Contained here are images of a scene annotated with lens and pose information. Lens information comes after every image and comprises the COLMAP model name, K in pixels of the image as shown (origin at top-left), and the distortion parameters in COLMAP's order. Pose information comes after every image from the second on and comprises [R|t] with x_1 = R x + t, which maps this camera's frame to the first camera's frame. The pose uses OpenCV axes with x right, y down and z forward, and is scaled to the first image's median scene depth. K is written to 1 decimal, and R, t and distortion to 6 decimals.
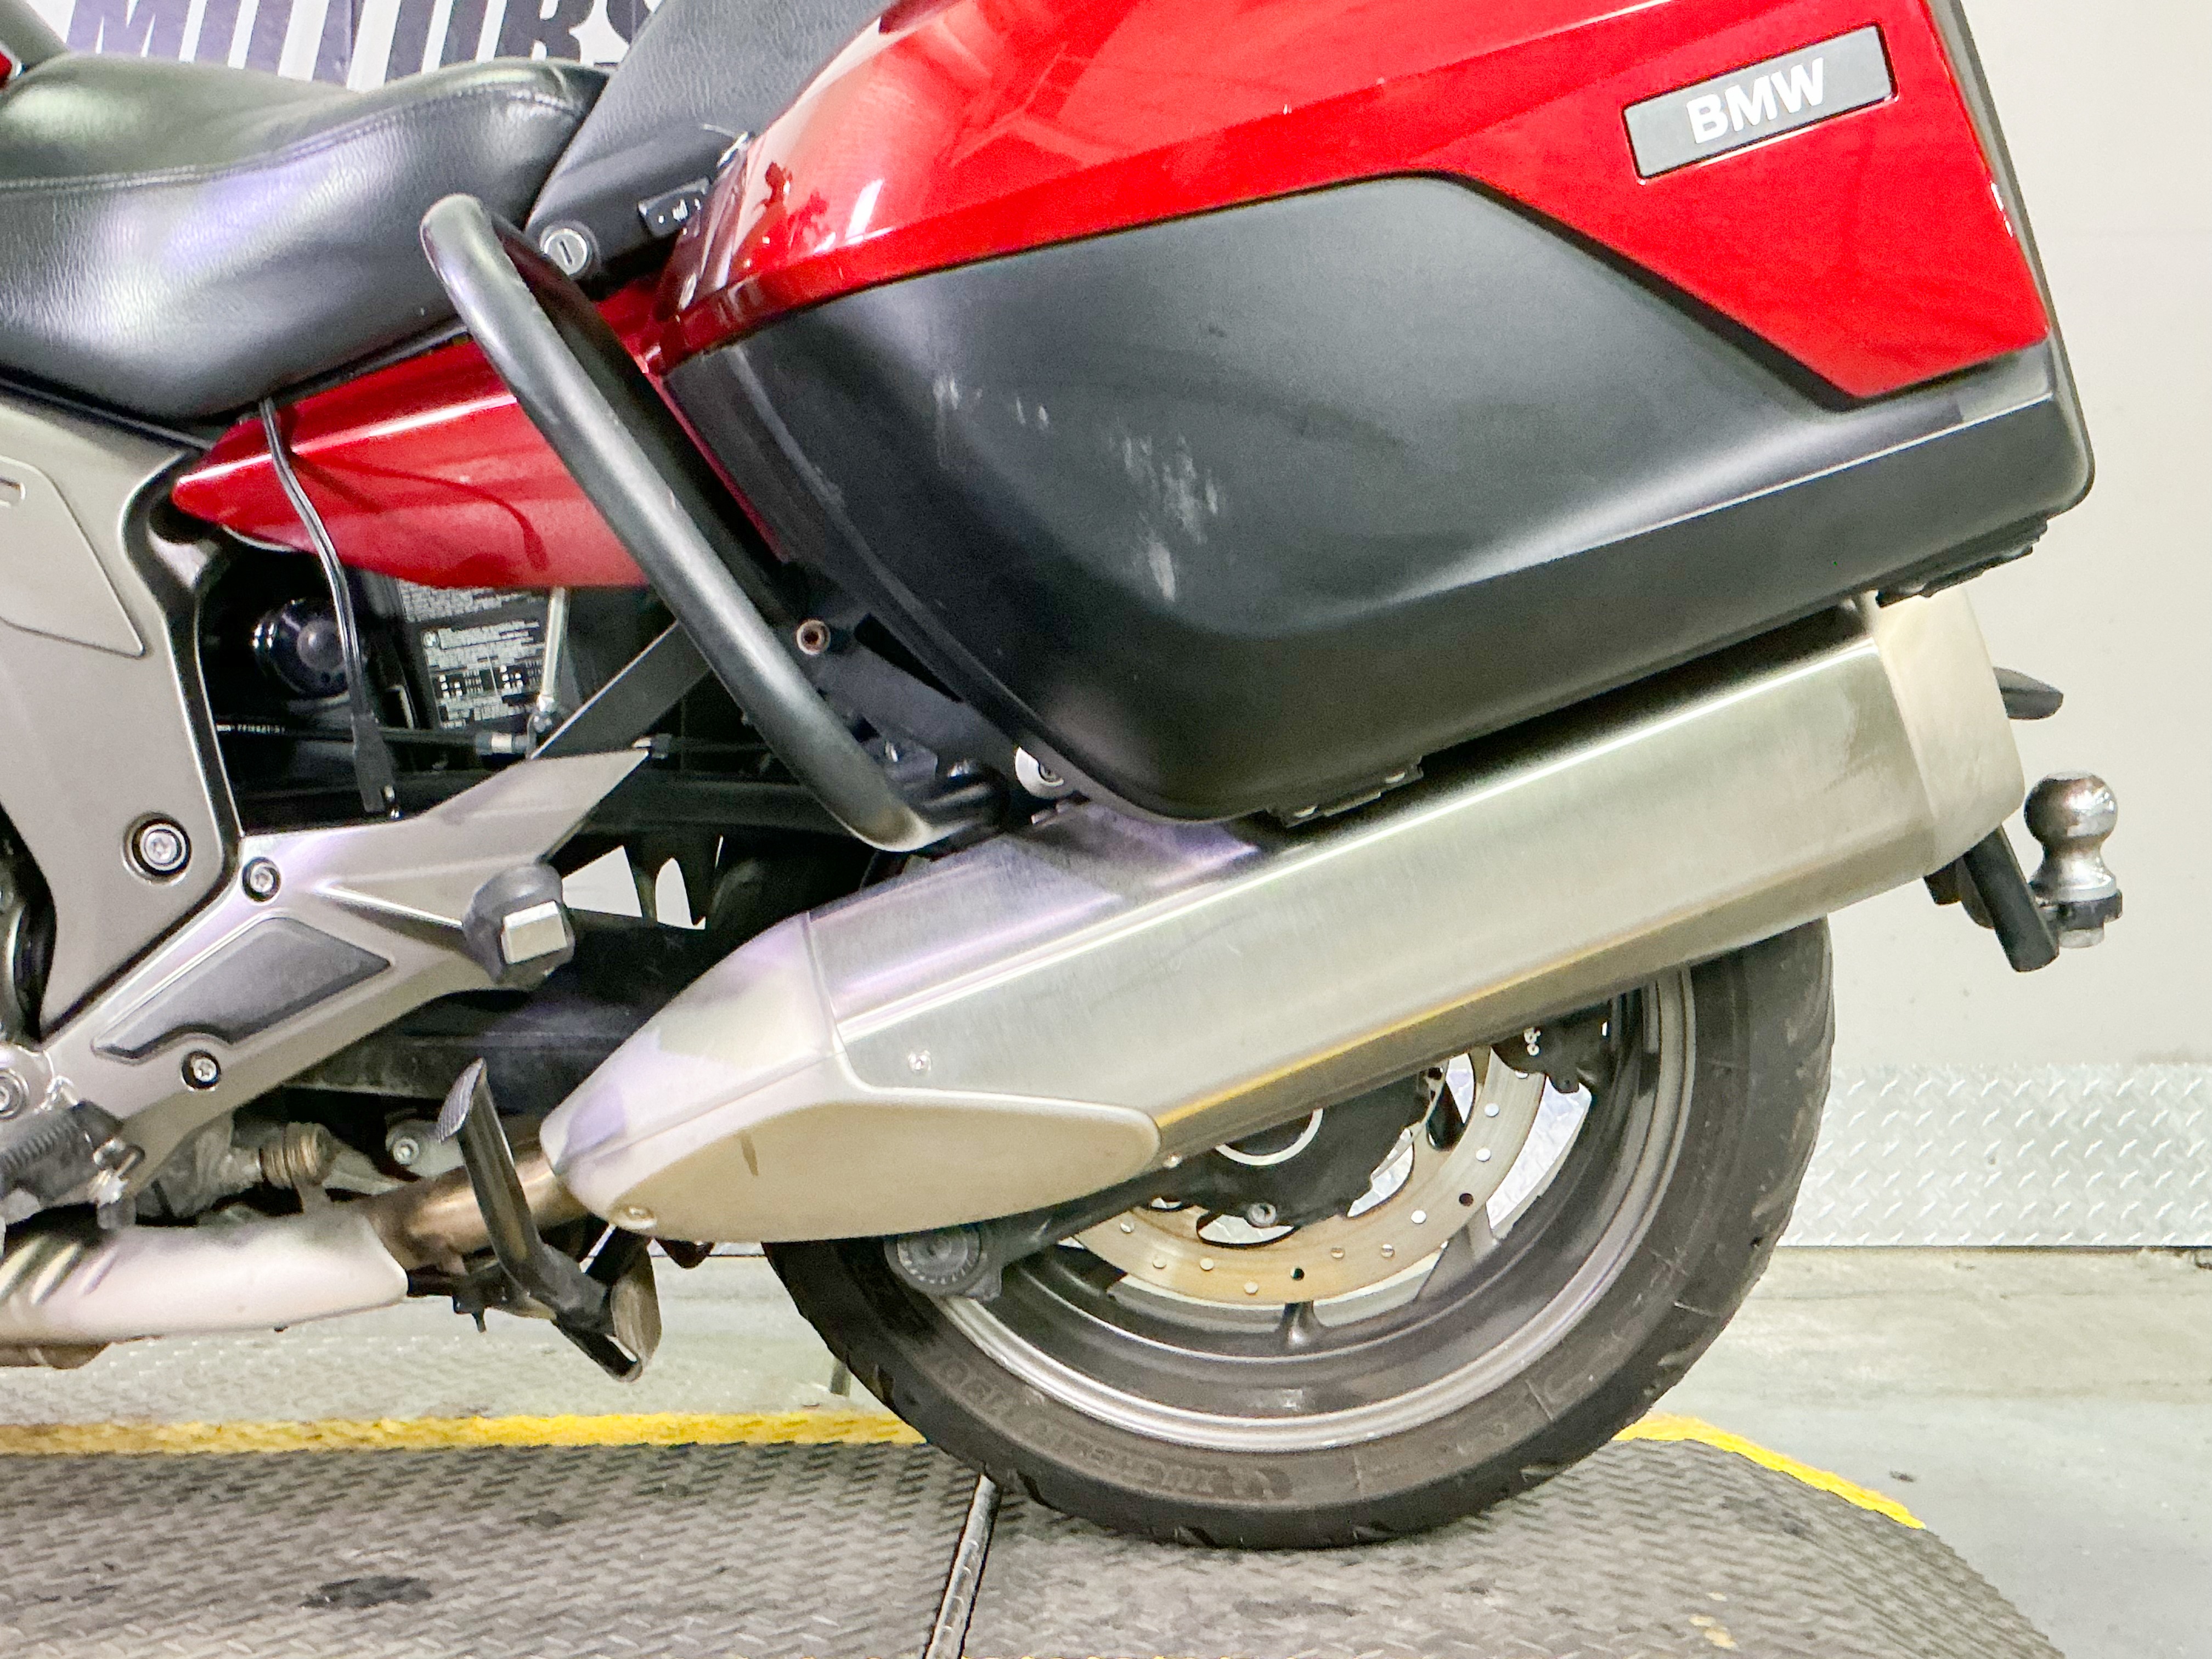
lens RADIAL K [[2593.9, 0, 1106.0], [0, 2593.9, 829.5], [0, 0, 1]] dist [0.084371, -0.058037]
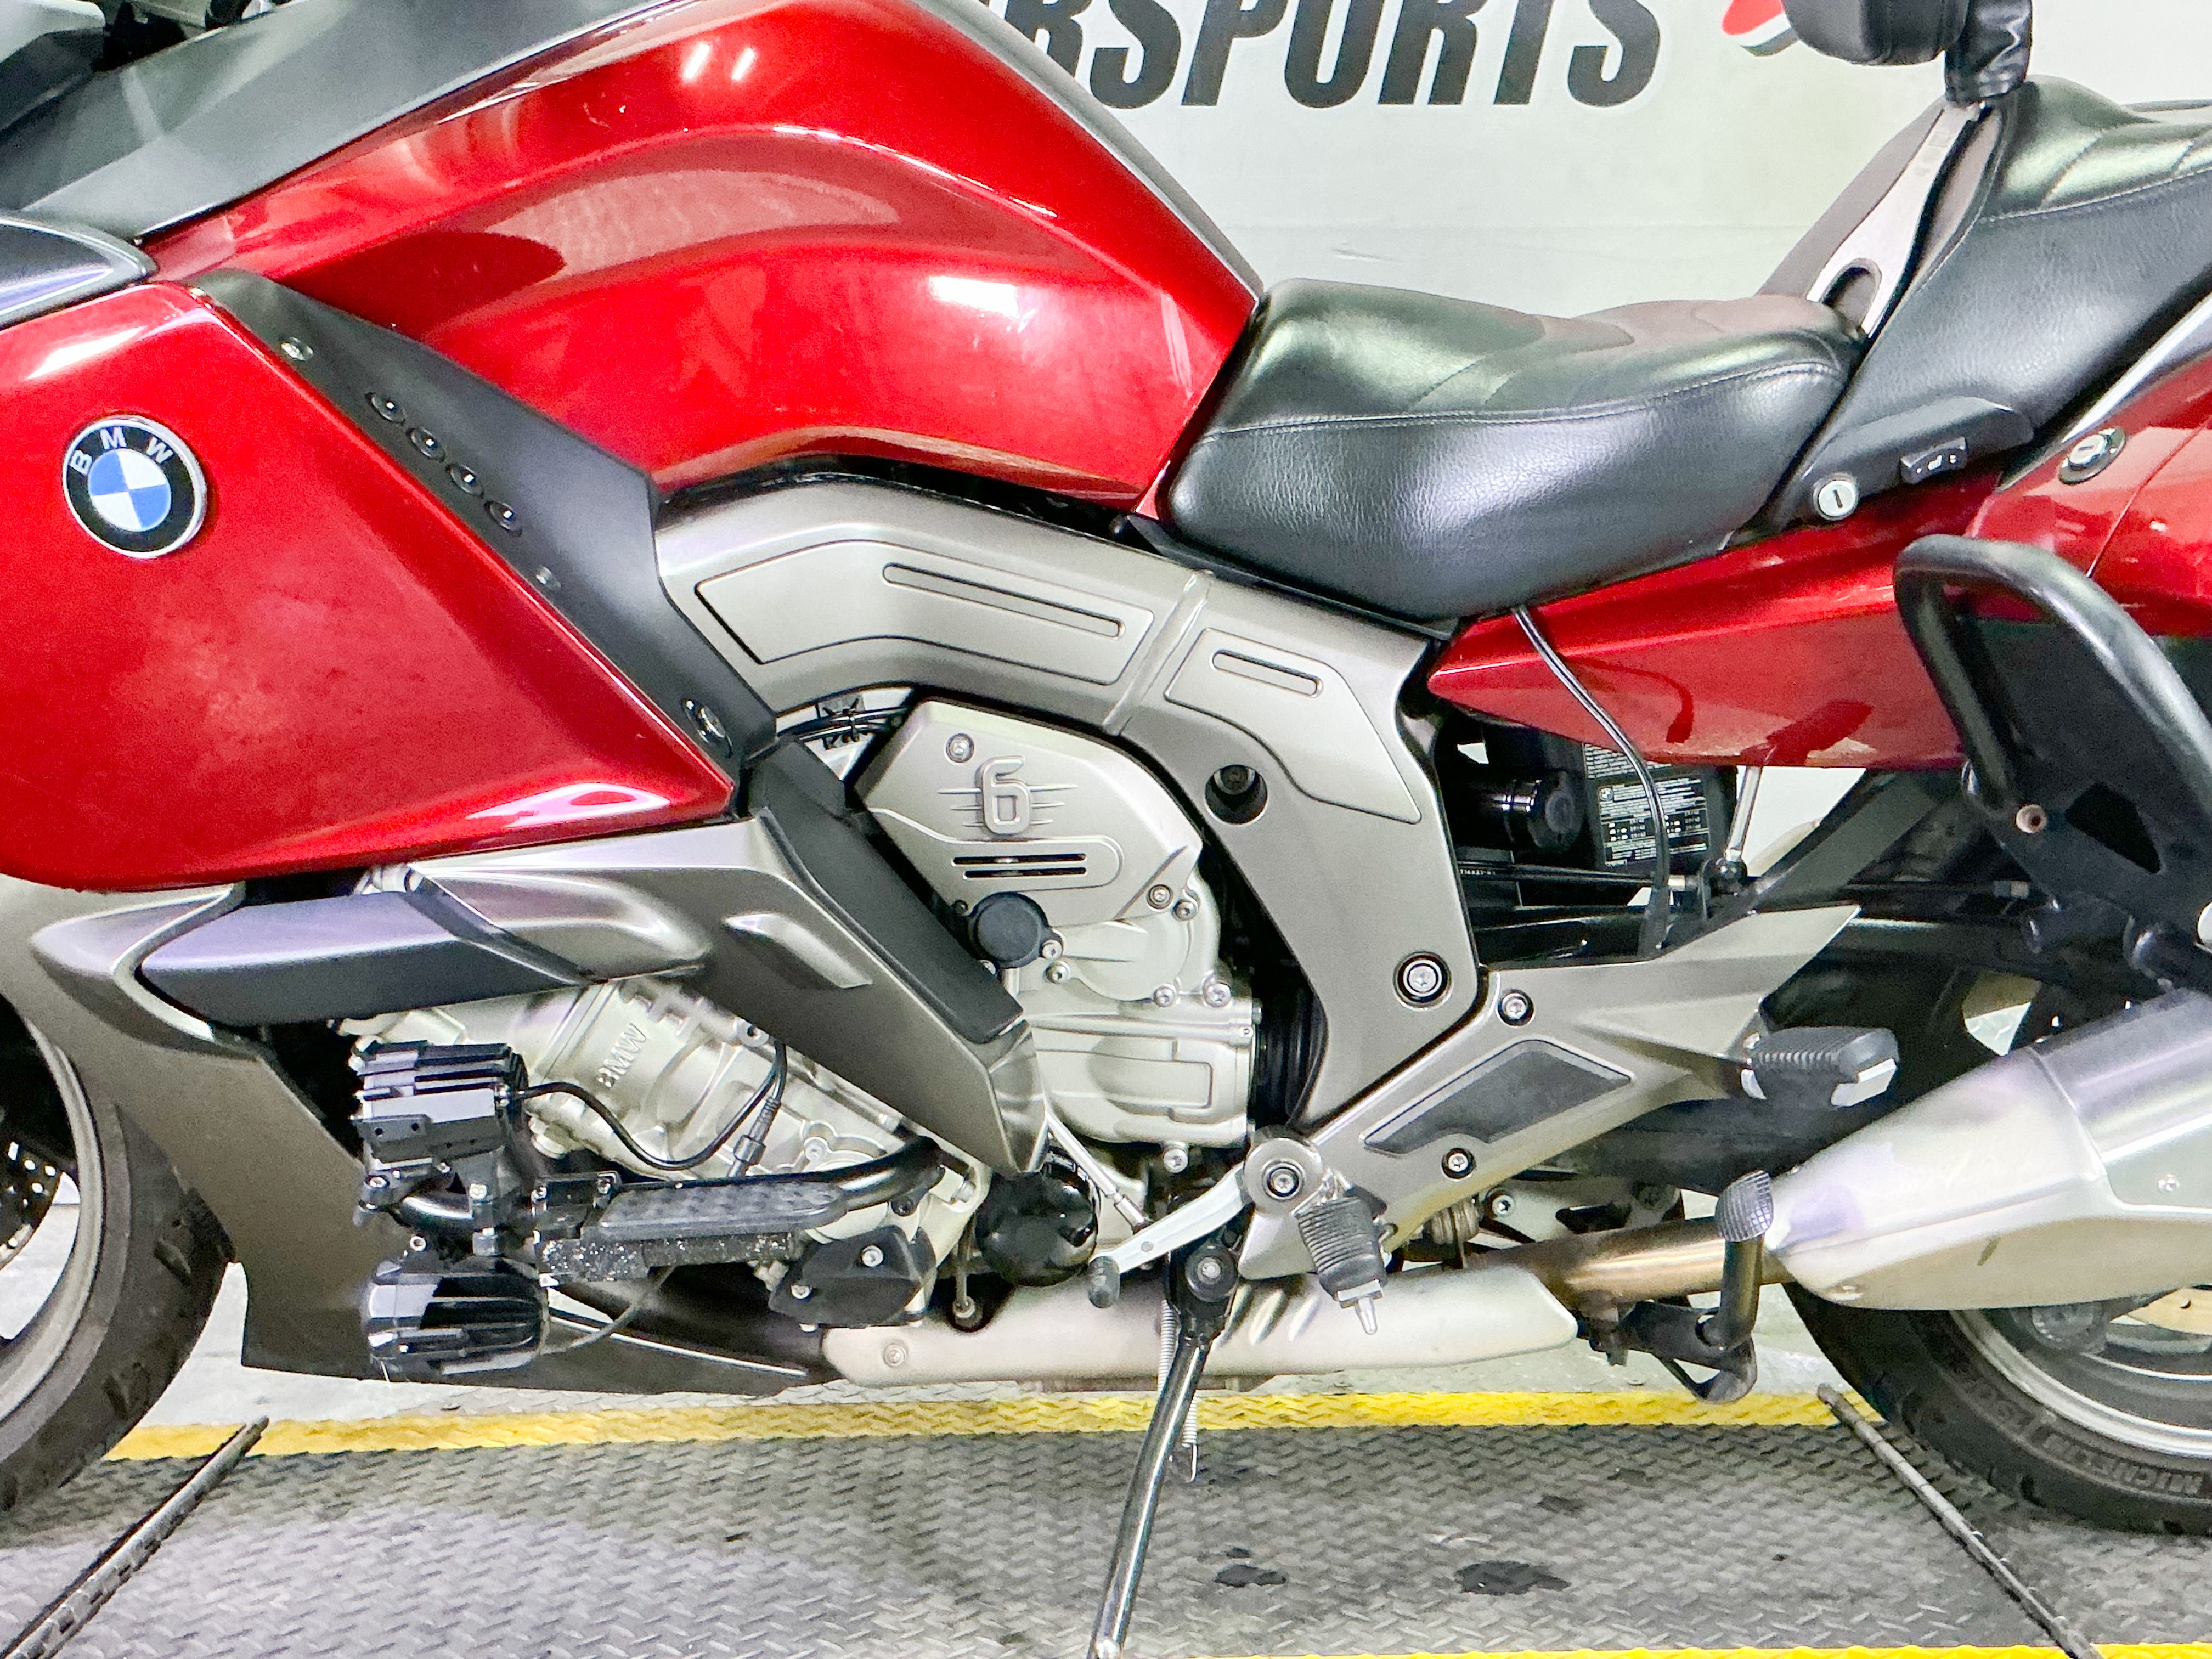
lens RADIAL K [[2682.3, 0, 1106.0], [0, 2682.3, 829.5], [0, 0, 1]] dist [0.175326, -0.375377]
pose [[0.998901, -0.001508, 0.046843, -0.520506], [-0.002019, 0.997170, 0.075156, -0.141872], [-0.046823, -0.075168, 0.996071, -0.197385]]
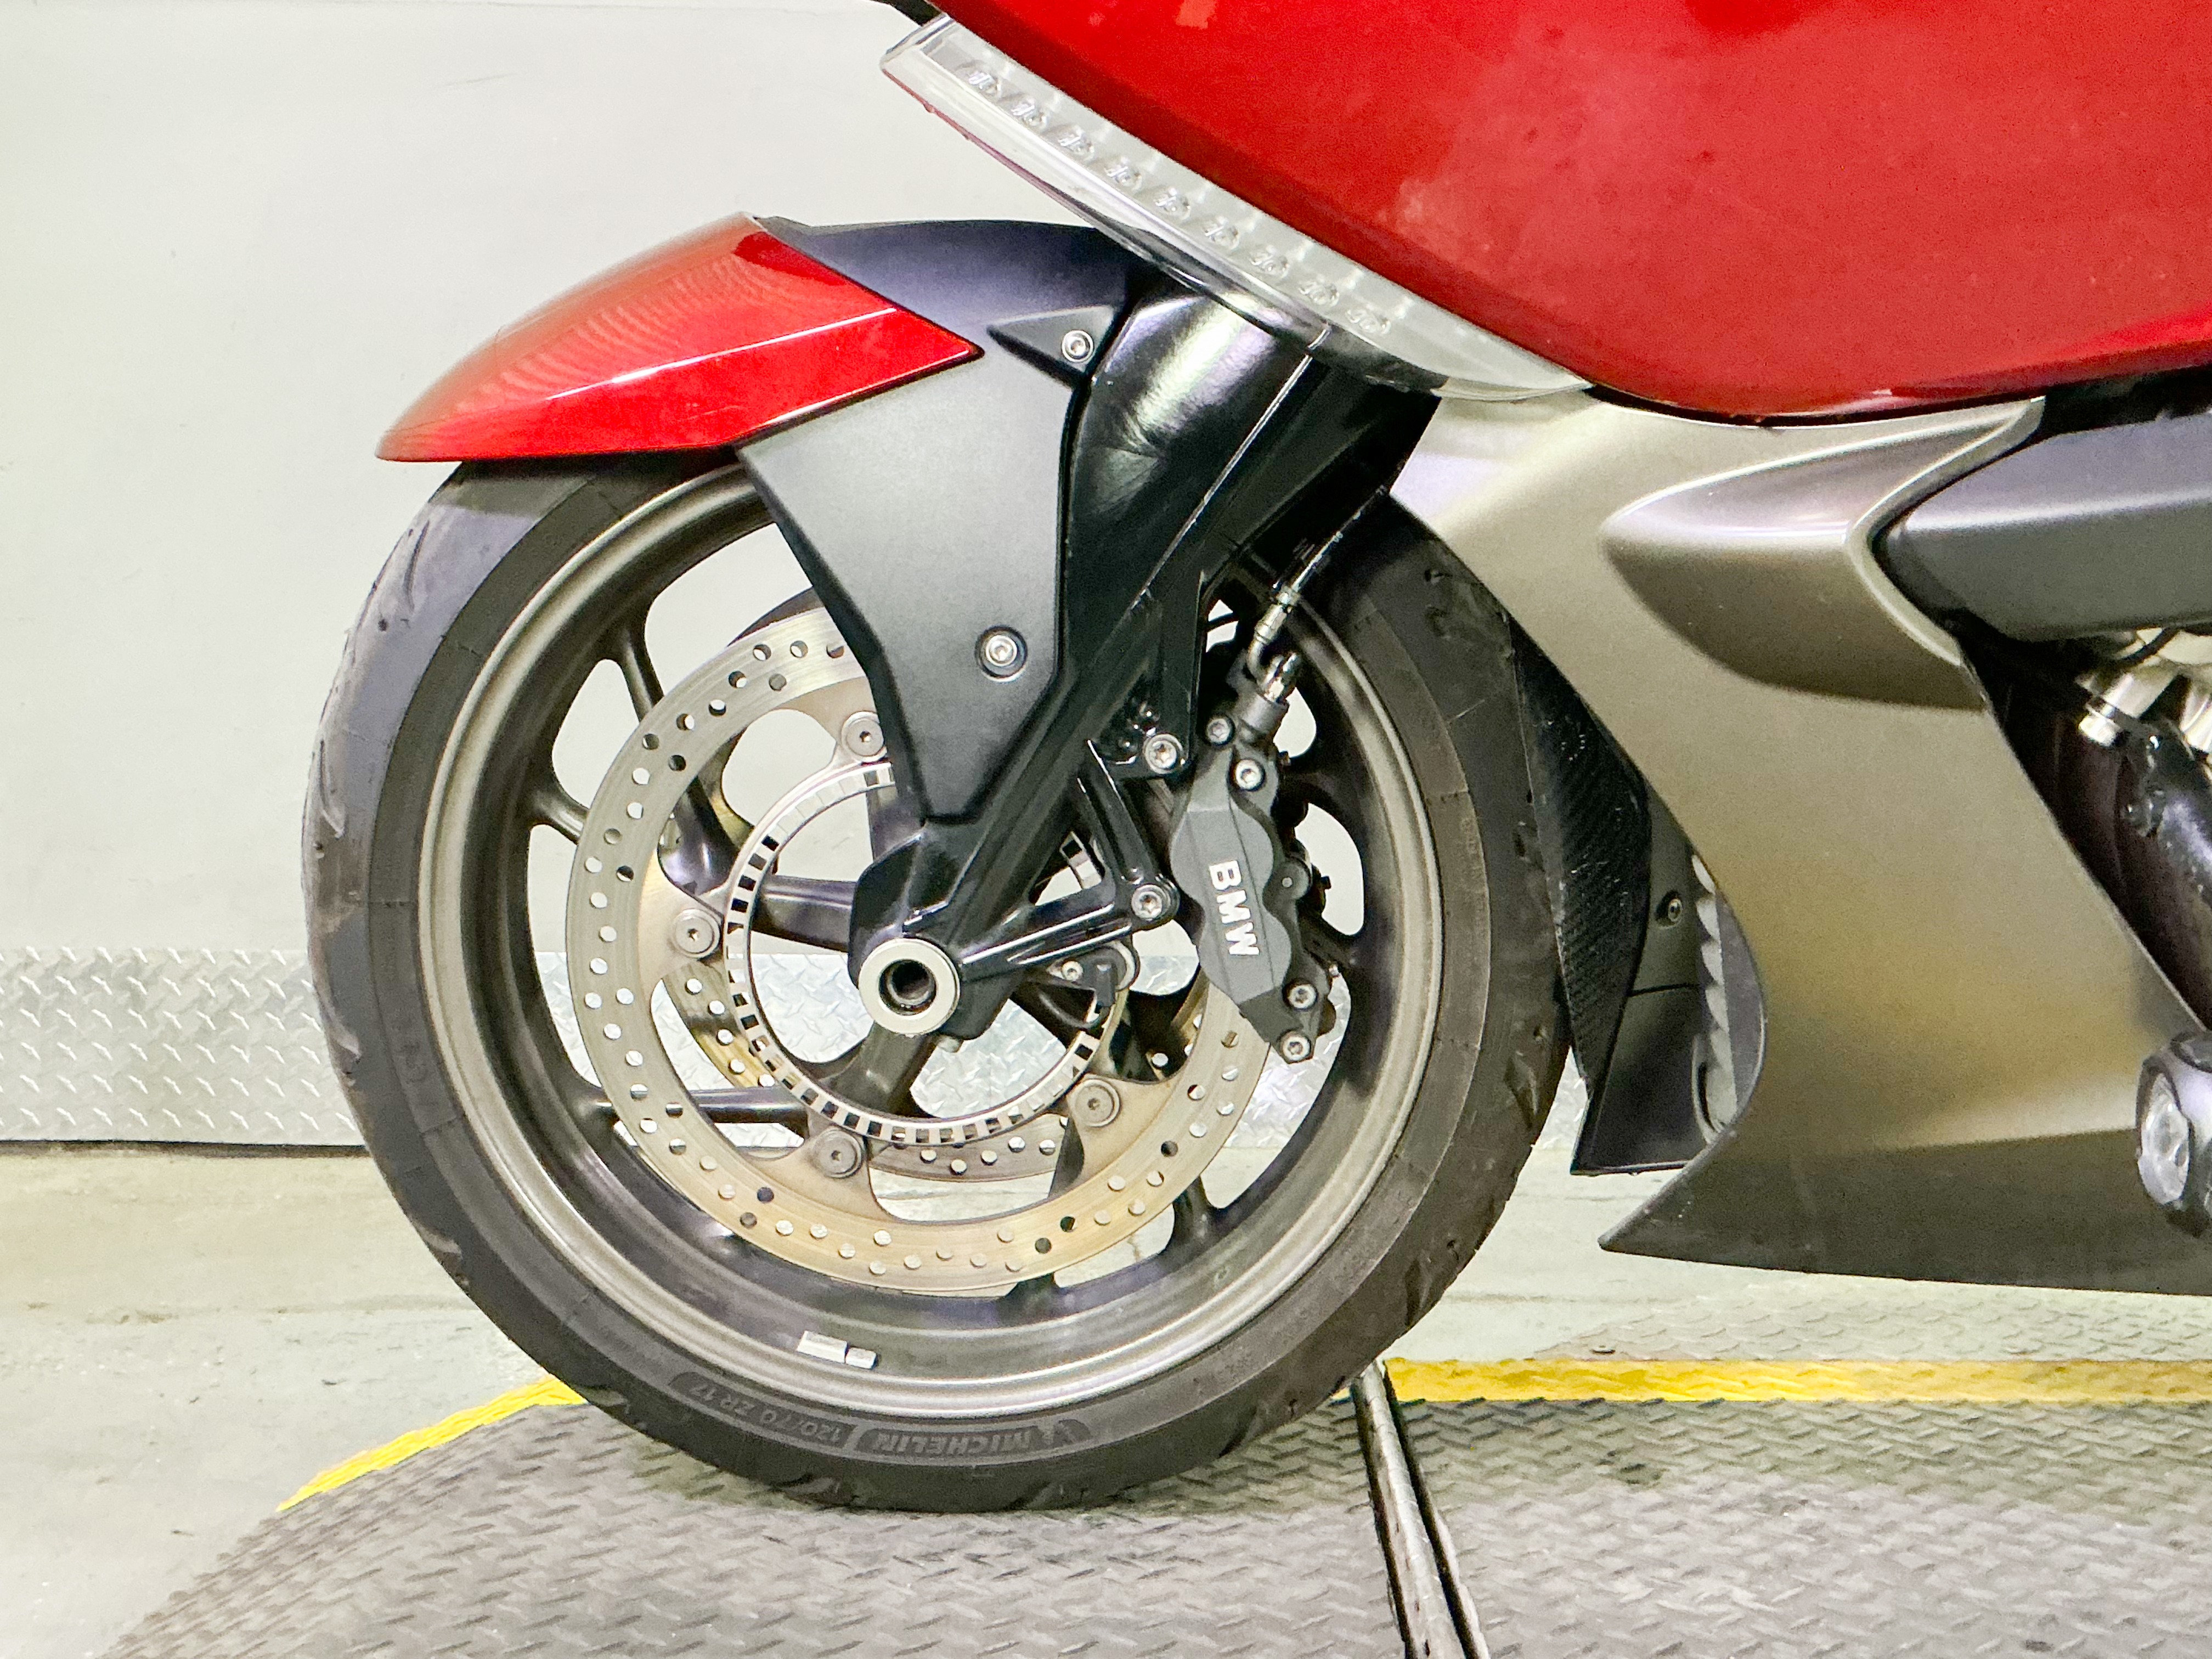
lens RADIAL K [[2593.9, 0, 1106.0], [0, 2593.9, 829.5], [0, 0, 1]] dist [0.084371, -0.058037]
pose [[0.999845, 0.010070, 0.014438, -1.043606], [-0.010709, 0.998934, 0.044898, 0.037521], [-0.013970, -0.045045, 0.998887, 0.255162]]
